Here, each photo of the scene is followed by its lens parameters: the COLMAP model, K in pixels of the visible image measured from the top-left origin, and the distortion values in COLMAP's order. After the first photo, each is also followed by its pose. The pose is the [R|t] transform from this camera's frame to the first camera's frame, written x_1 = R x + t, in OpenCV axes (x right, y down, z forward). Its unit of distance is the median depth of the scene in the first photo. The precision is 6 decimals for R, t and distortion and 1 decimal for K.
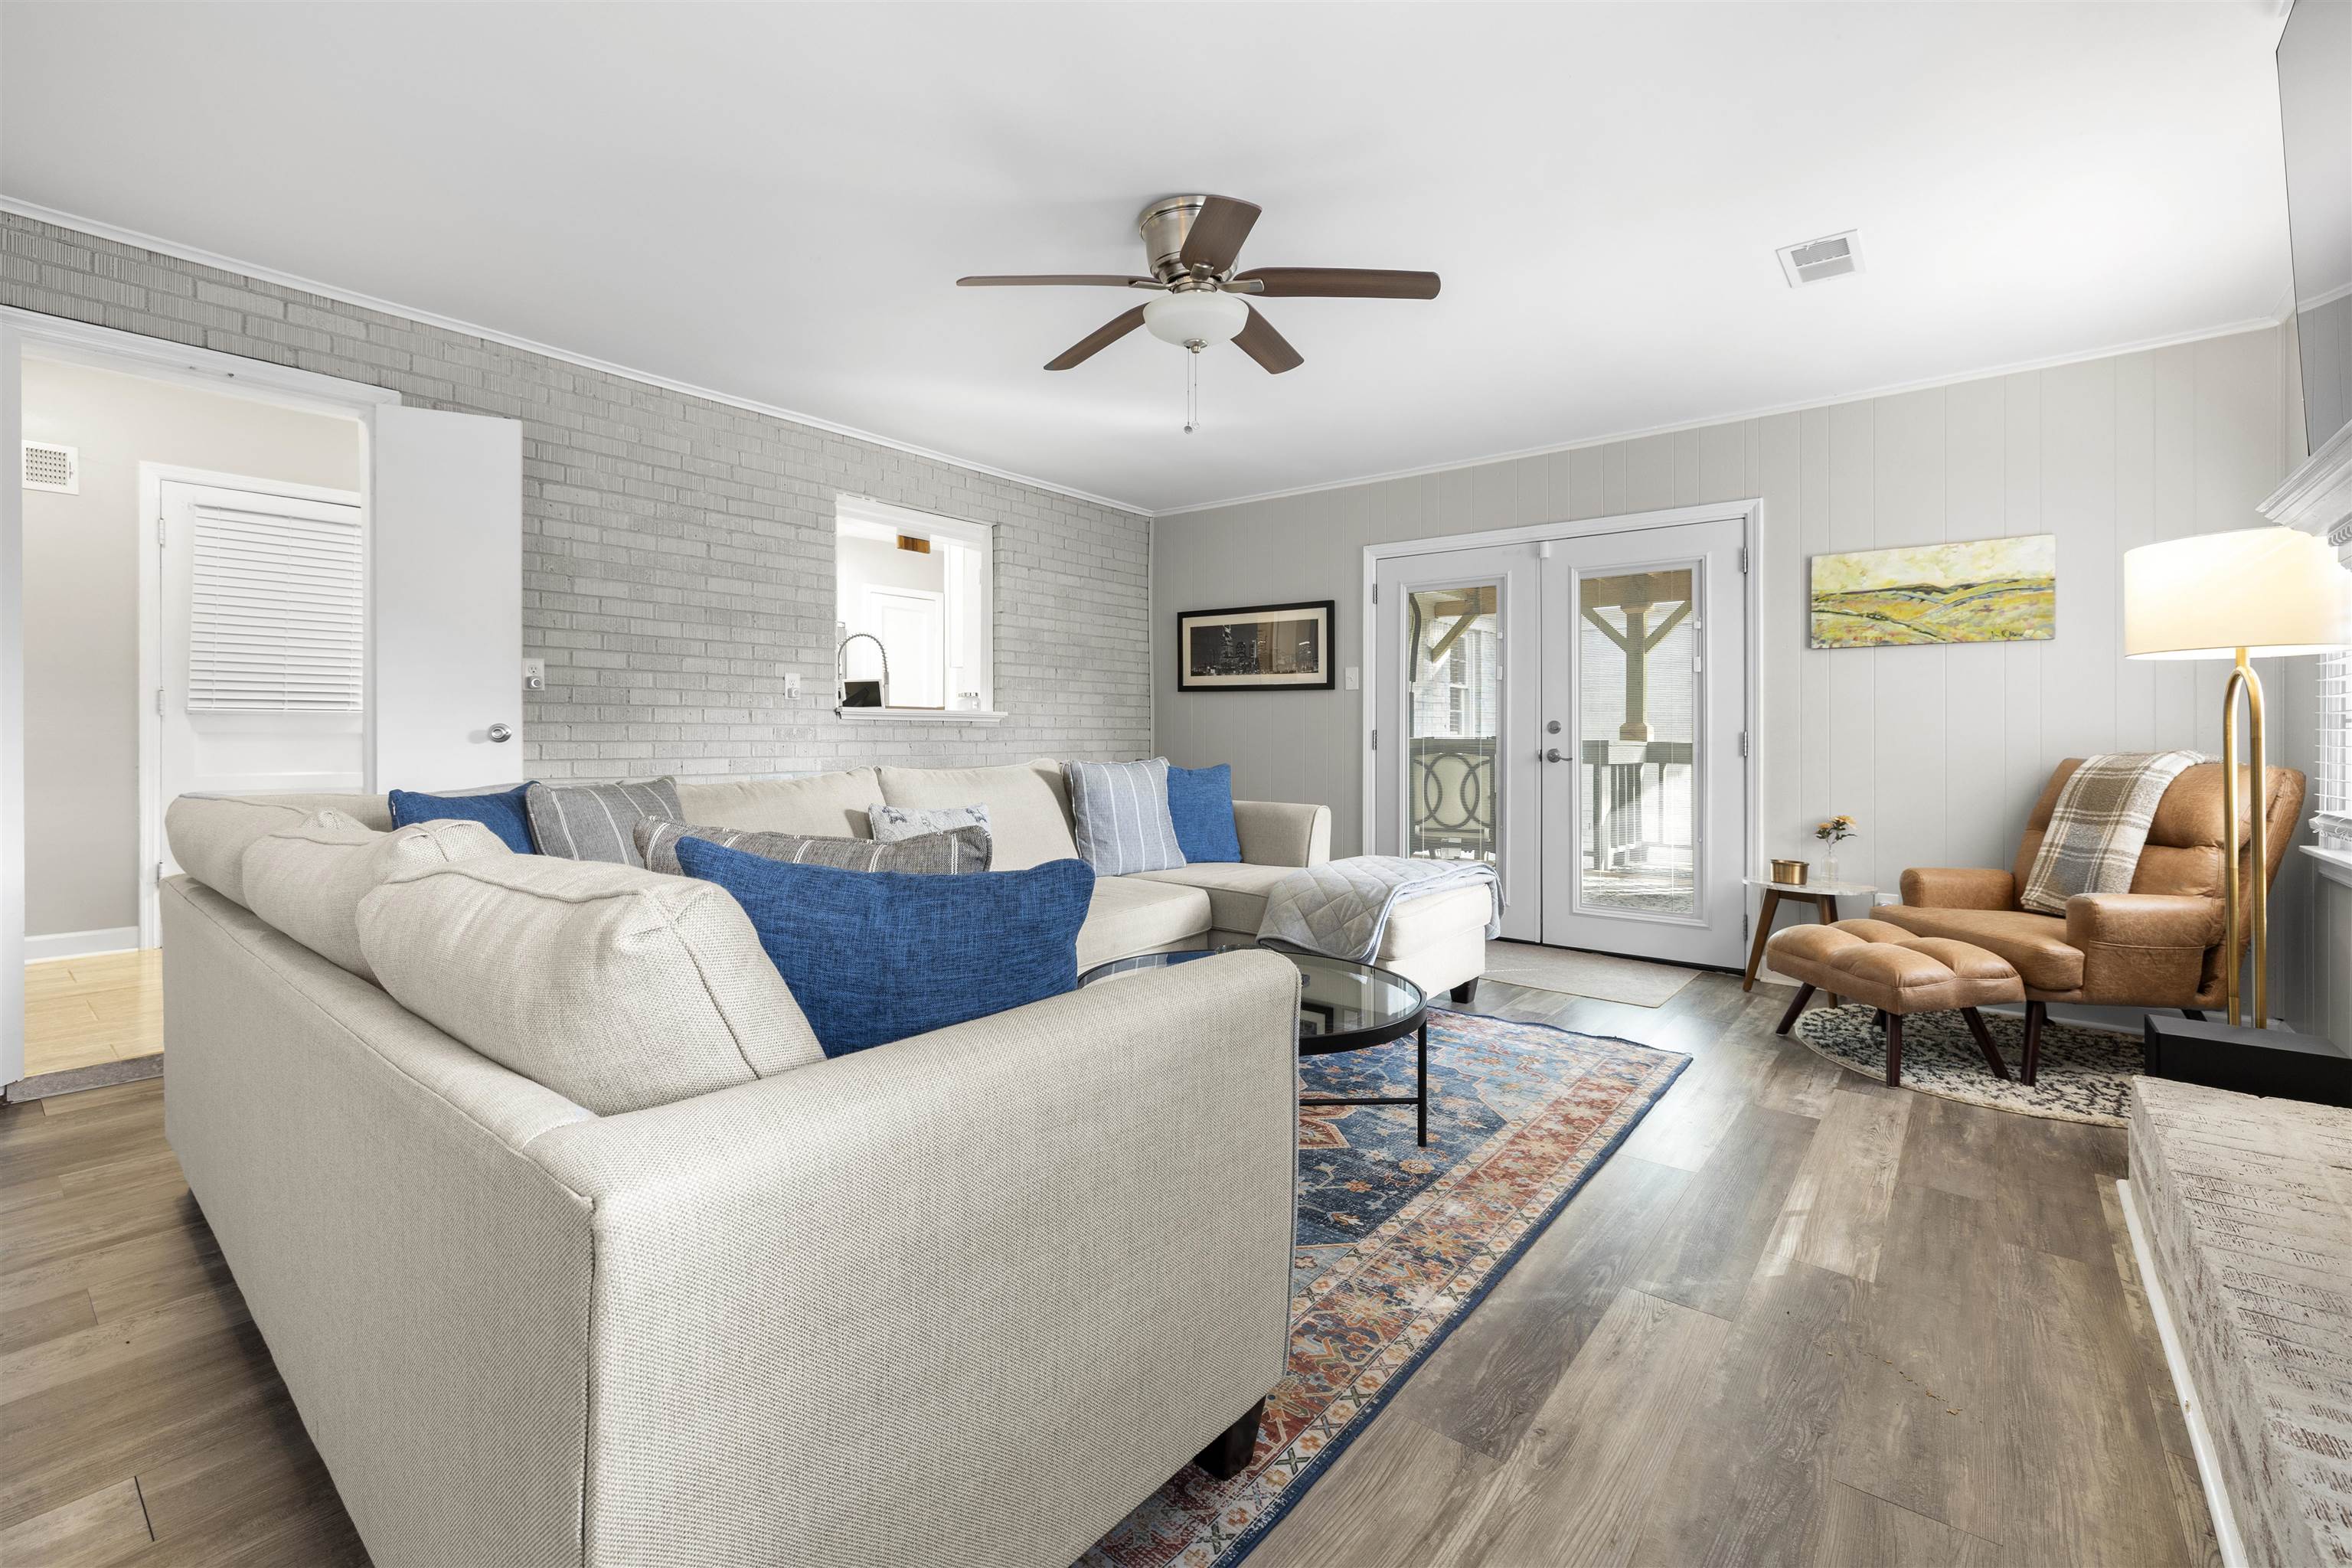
lens RADIAL K [[1009.2, 0, 1176.1], [0, 1009.2, 735.9], [0, 0, 1]] dist [-0.000023, 0.000002]
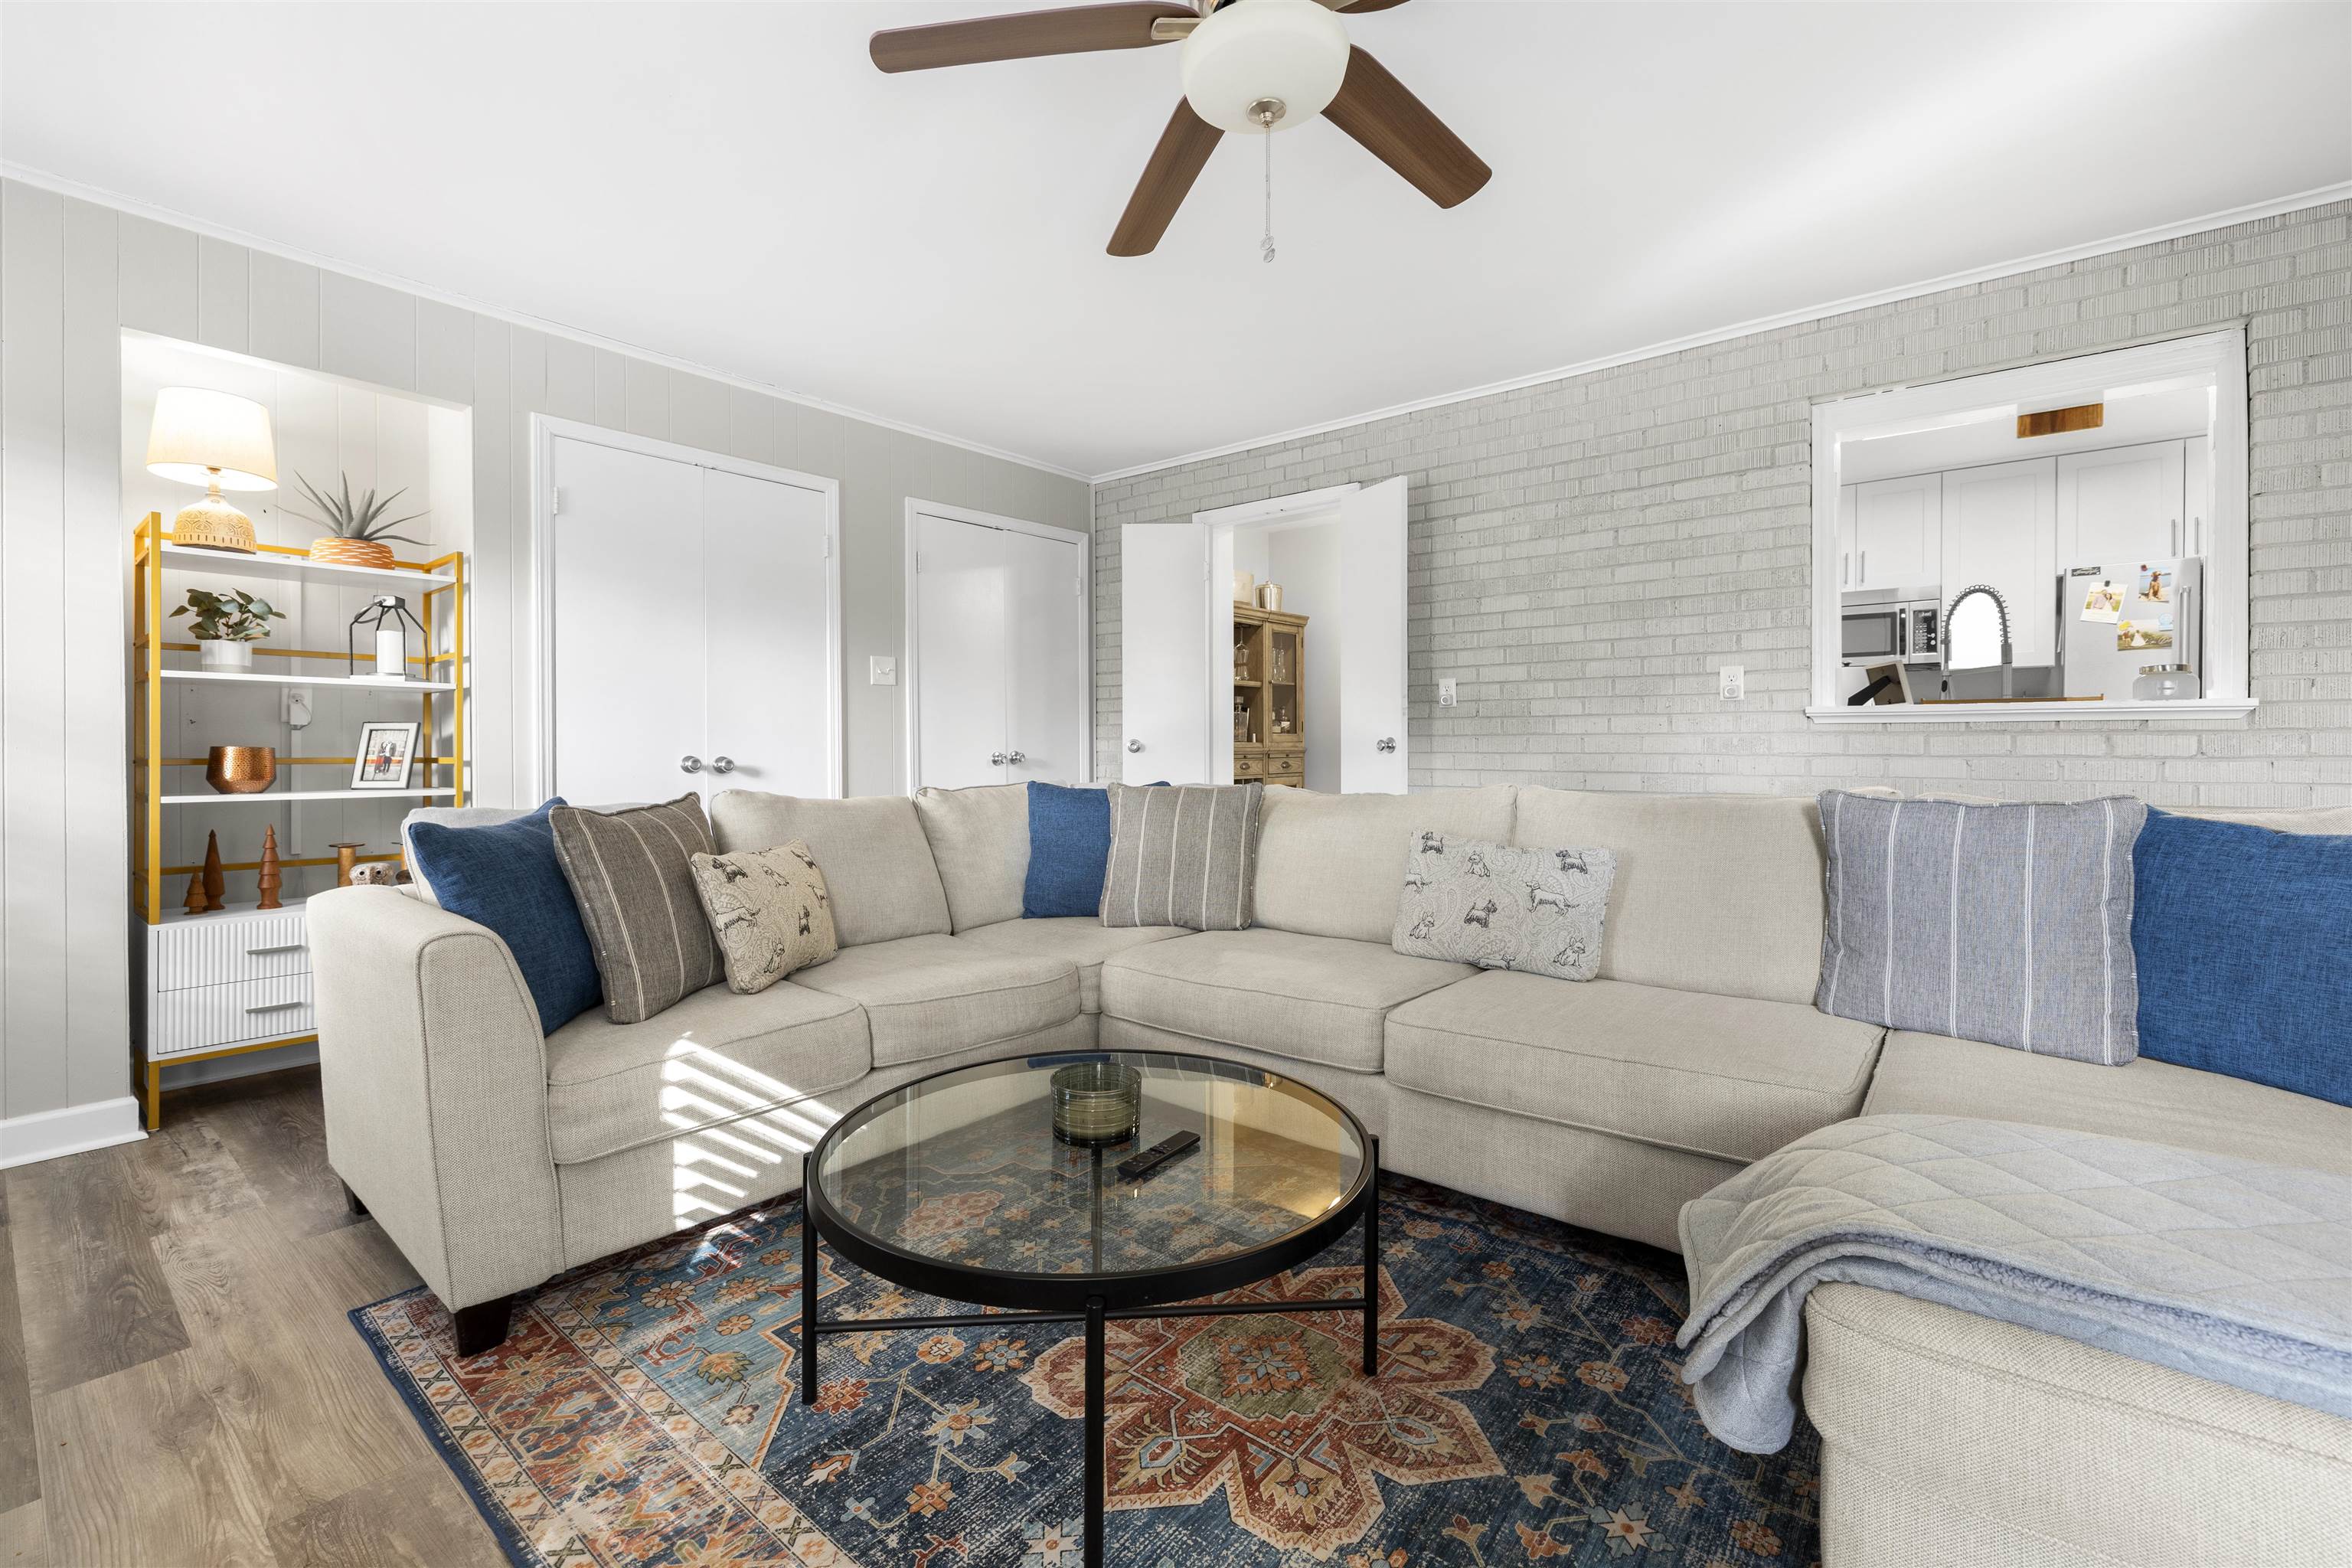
lens RADIAL K [[1003.0, 0, 1181.5], [0, 1003.0, 756.7], [0, 0, 1]] dist [0.000603, -0.000069]
pose [[-0.009121, 0.007525, -0.999930, 0.452378], [0.000035, 0.999972, 0.007525, 0.001618], [0.999958, 0.000034, -0.009121, 0.677783]]
